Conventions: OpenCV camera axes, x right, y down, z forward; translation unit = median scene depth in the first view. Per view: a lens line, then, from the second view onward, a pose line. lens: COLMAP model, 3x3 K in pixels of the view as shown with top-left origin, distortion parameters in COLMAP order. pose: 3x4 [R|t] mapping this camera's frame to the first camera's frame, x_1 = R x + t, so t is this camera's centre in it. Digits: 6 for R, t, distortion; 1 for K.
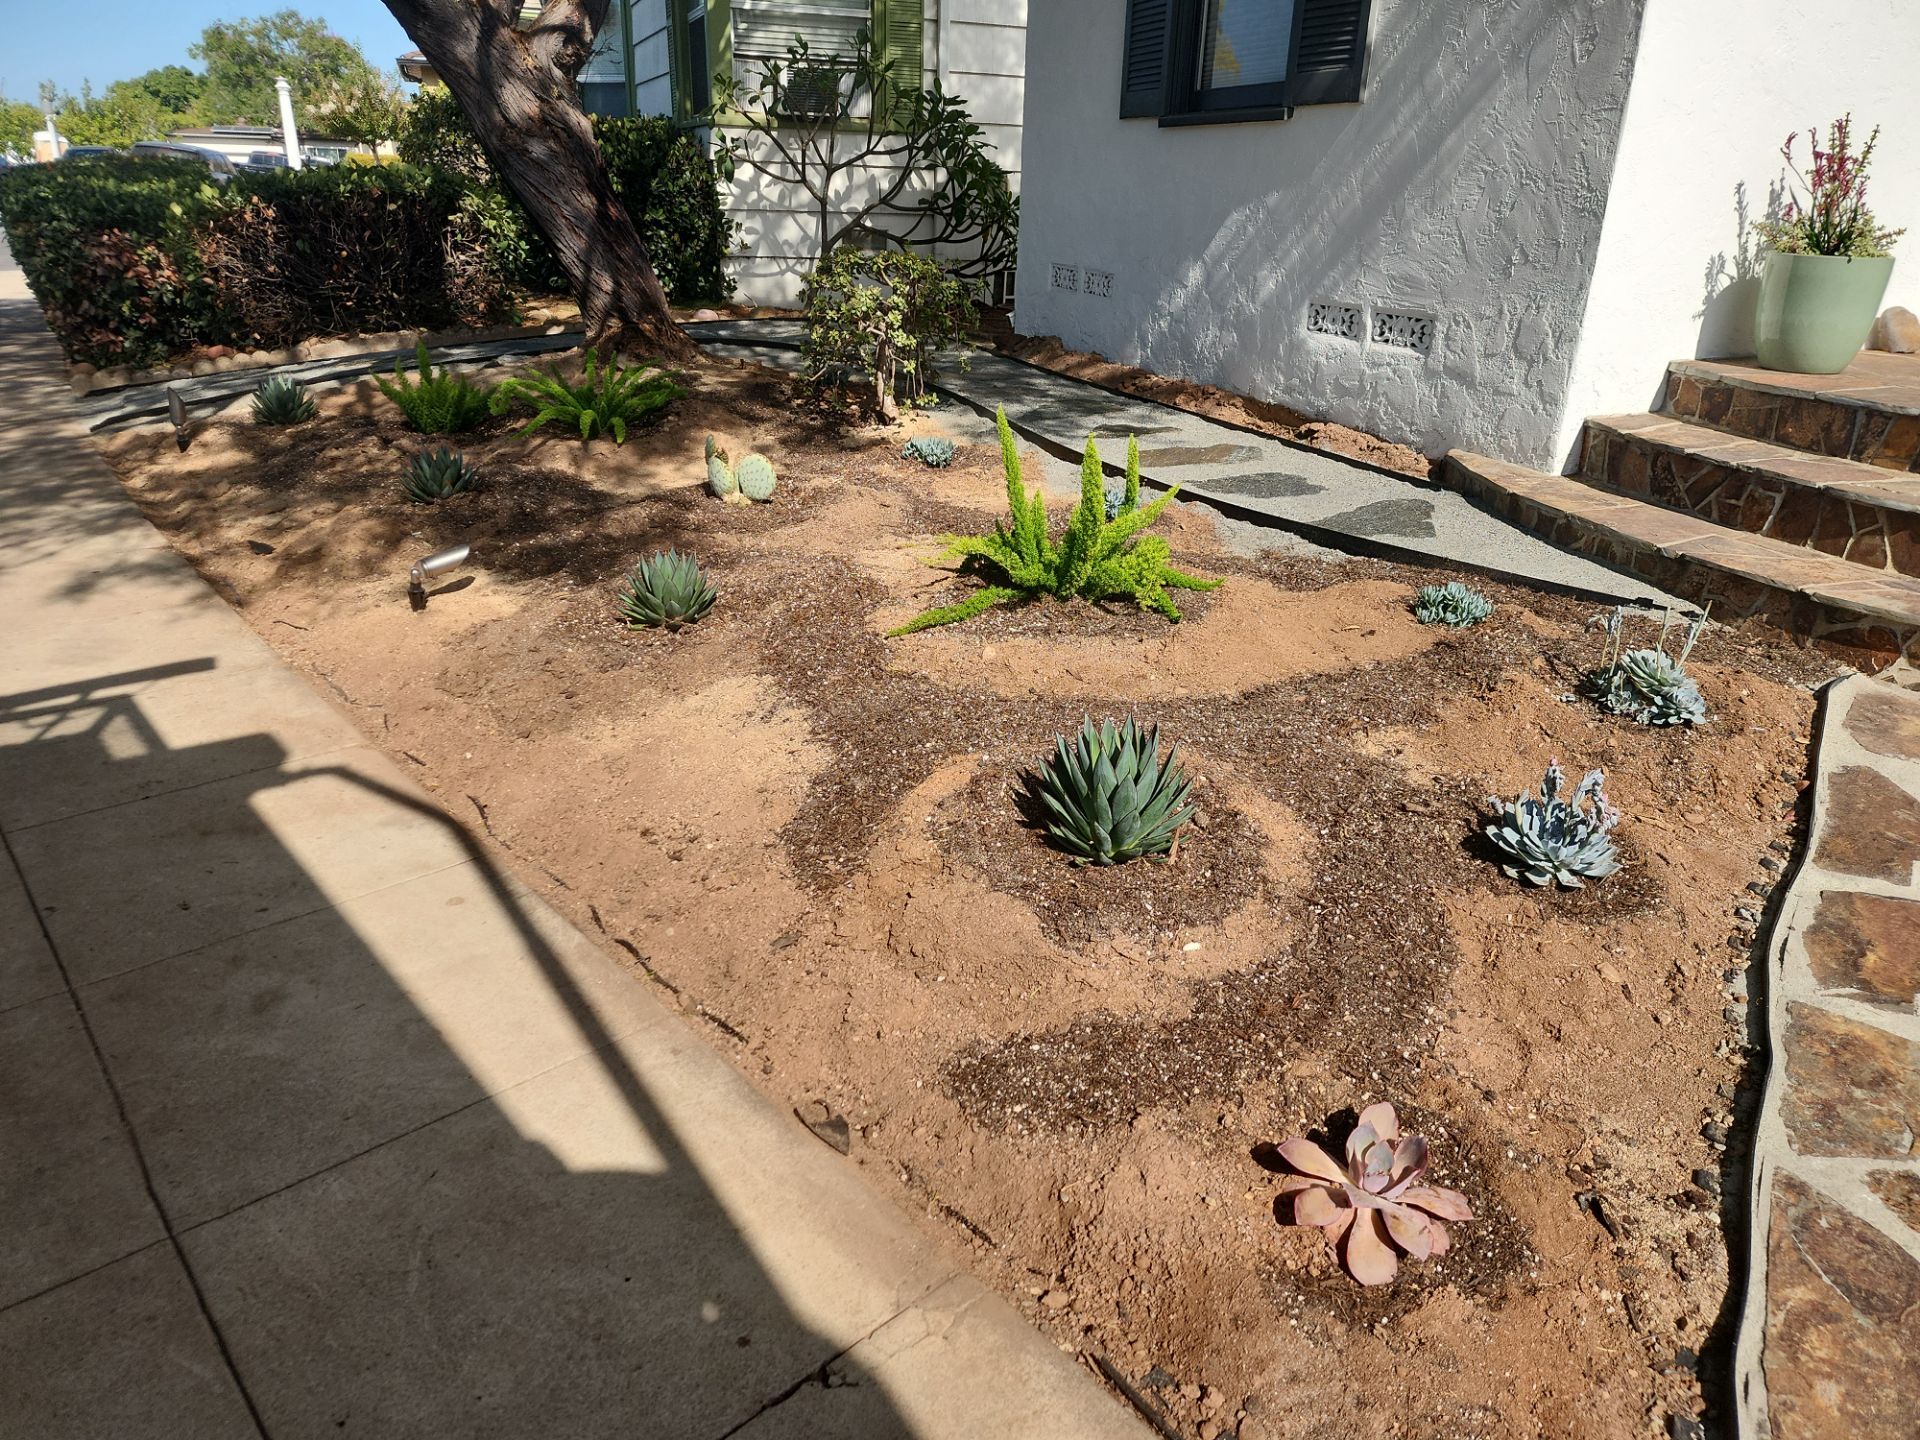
lens RADIAL K [[1333.8, 0, 955.5], [0, 1333.8, 729.7], [0, 0, 1]] dist [0.024529, -0.002687]
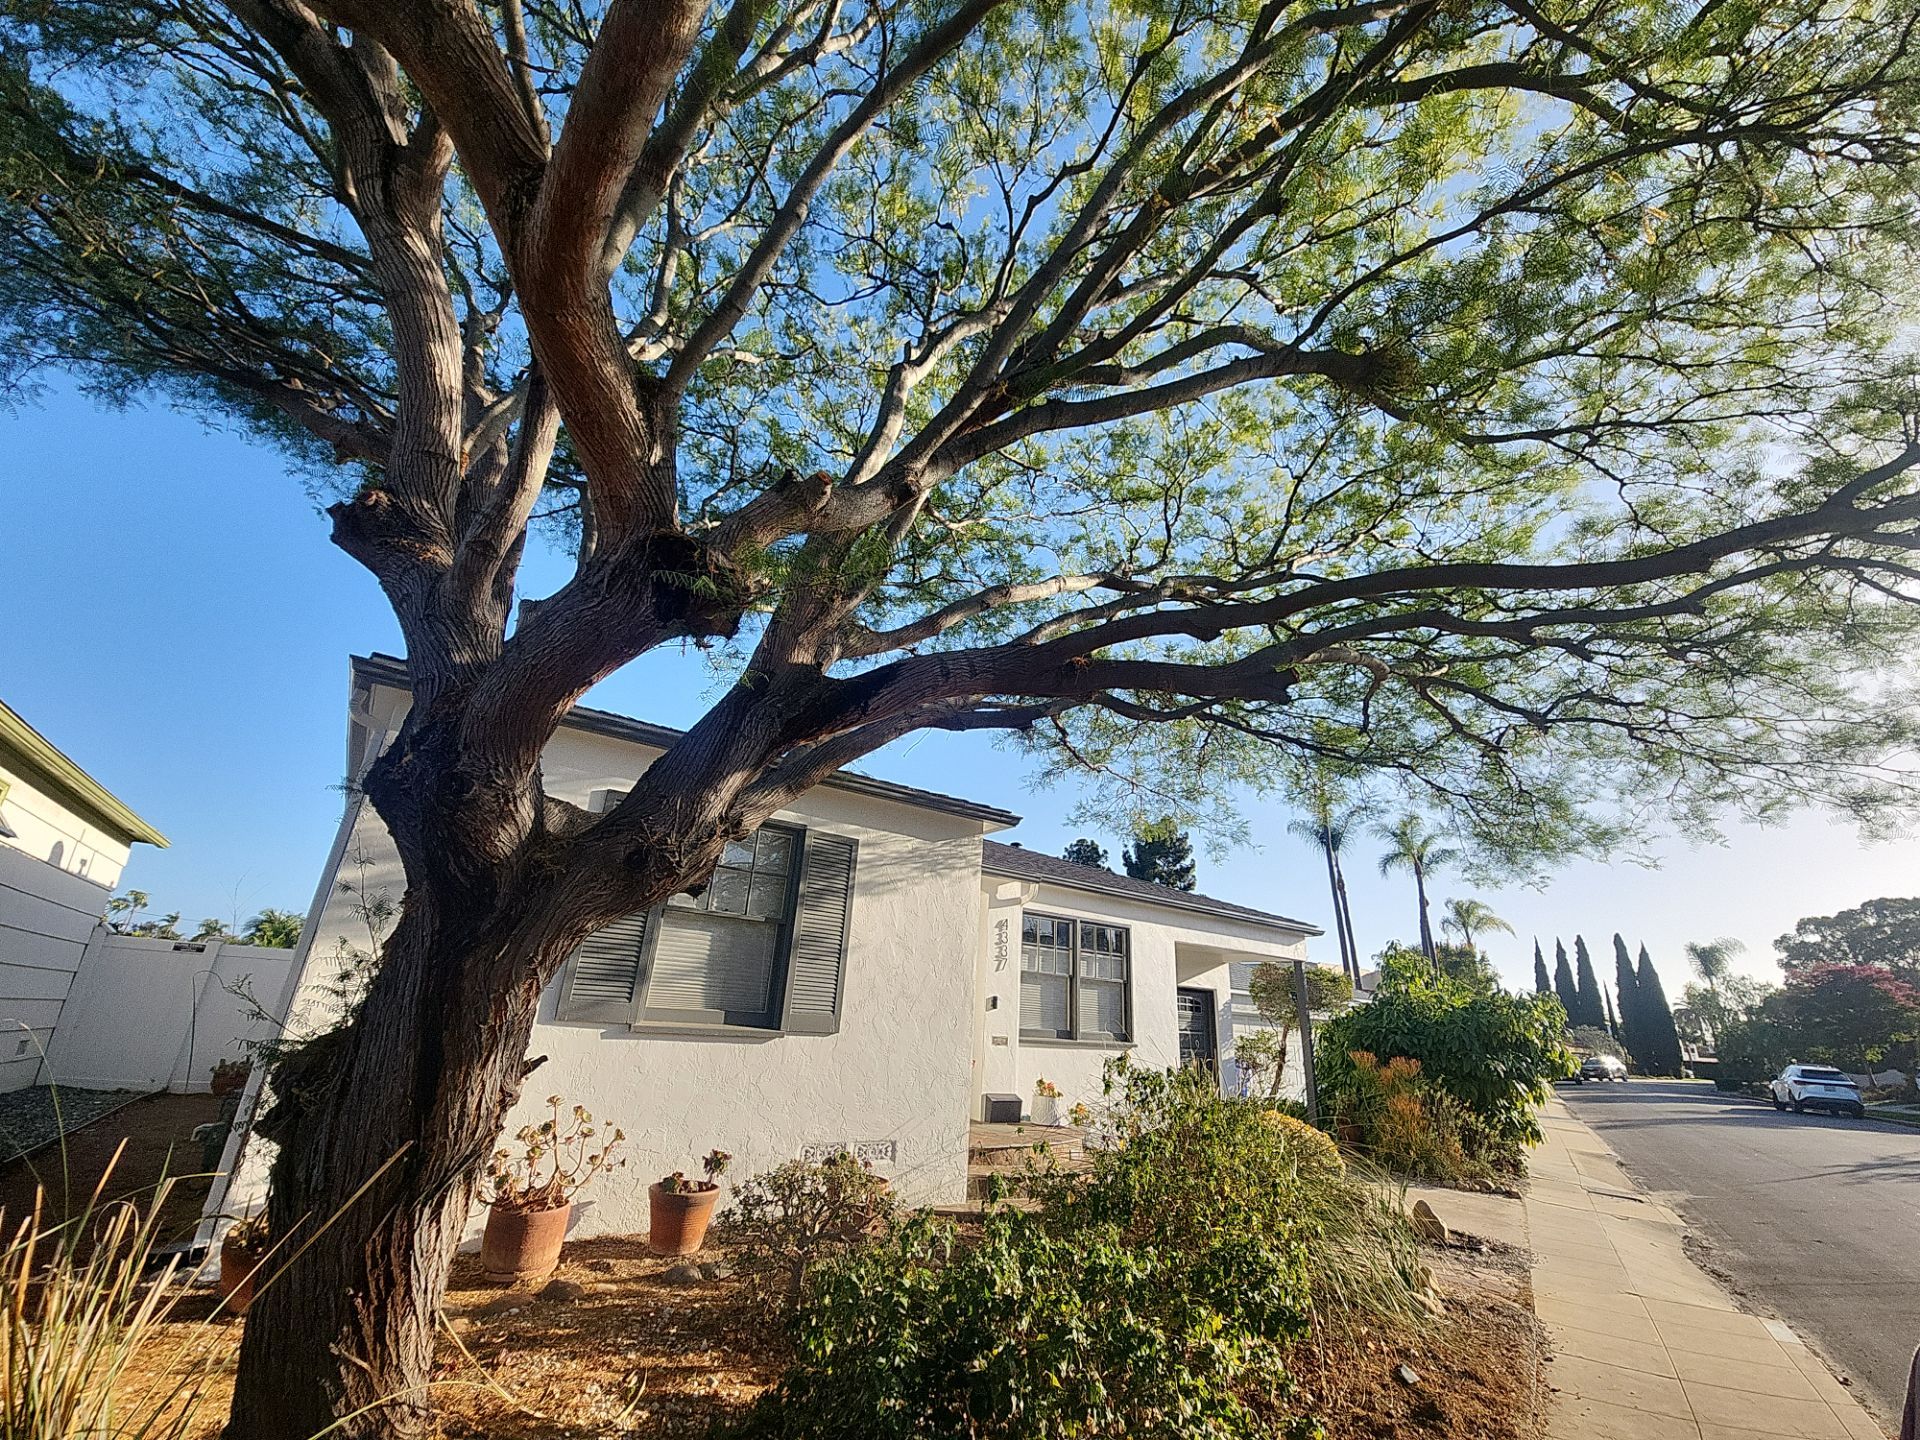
lens RADIAL K [[789.3, 0, 964.9], [0, 789.3, 710.0], [0, 0, 1]] dist [0.007103, -0.005634]
pose [[-0.276213, 0.320971, 0.905916, -0.672791], [0.308247, 0.922377, -0.232819, -0.408666], [-0.910324, 0.214938, -0.353710, 0.805511]]
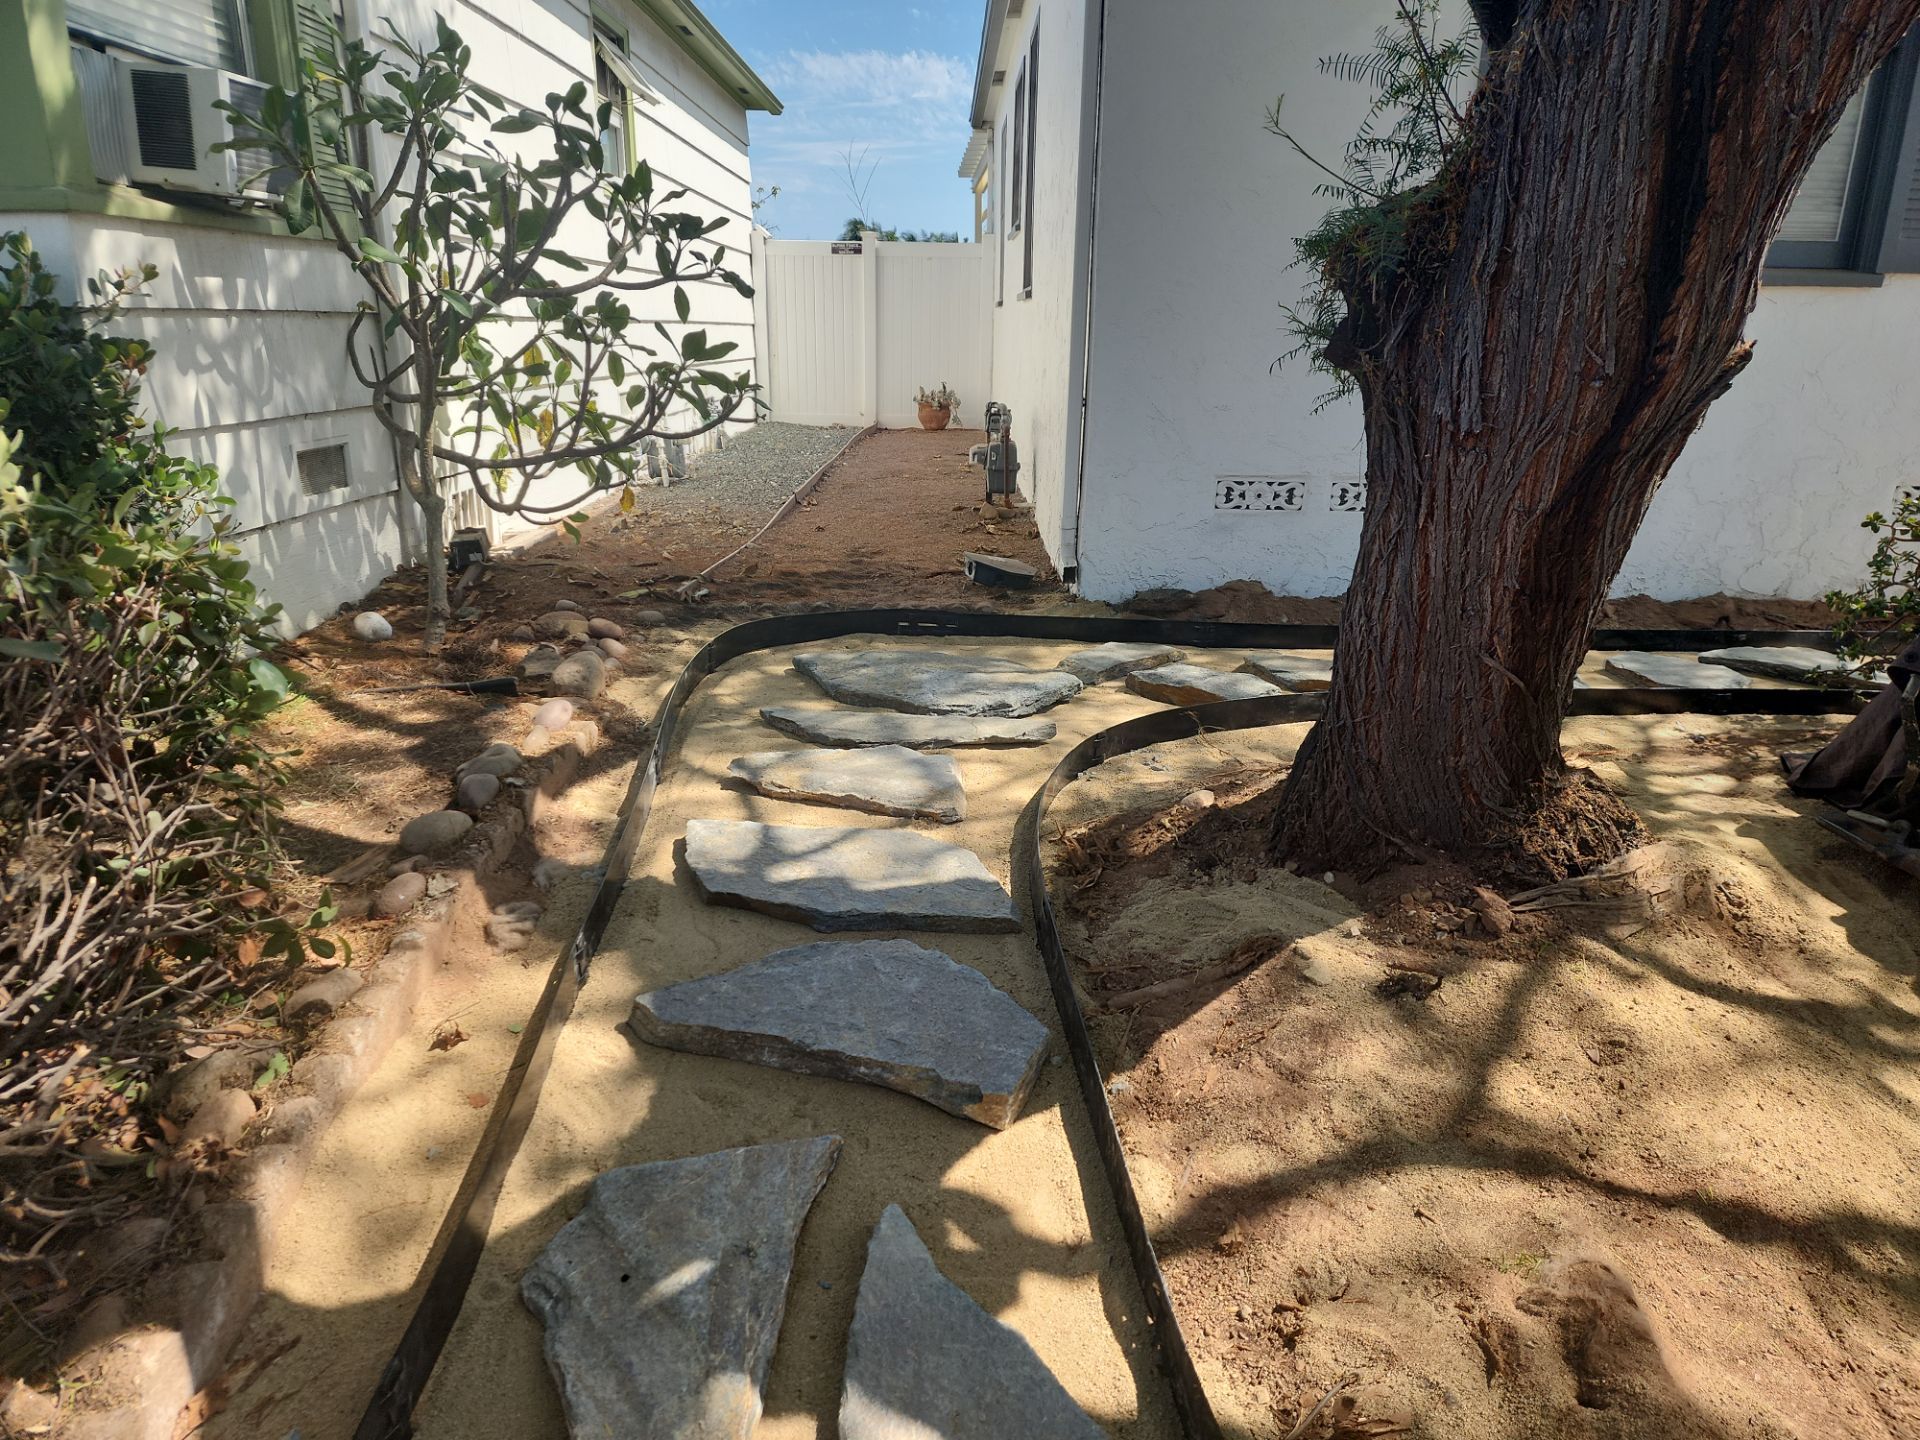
lens RADIAL K [[1298.0, 0, 952.2], [0, 1298.0, 764.6], [0, 0, 1]] dist [0.013886, -0.000046]
pose [[0.346032, -0.317311, 0.882936, -0.610445], [0.350385, 0.916689, 0.192122, -0.415378], [-0.870340, 0.242887, 0.428385, 0.941330]]
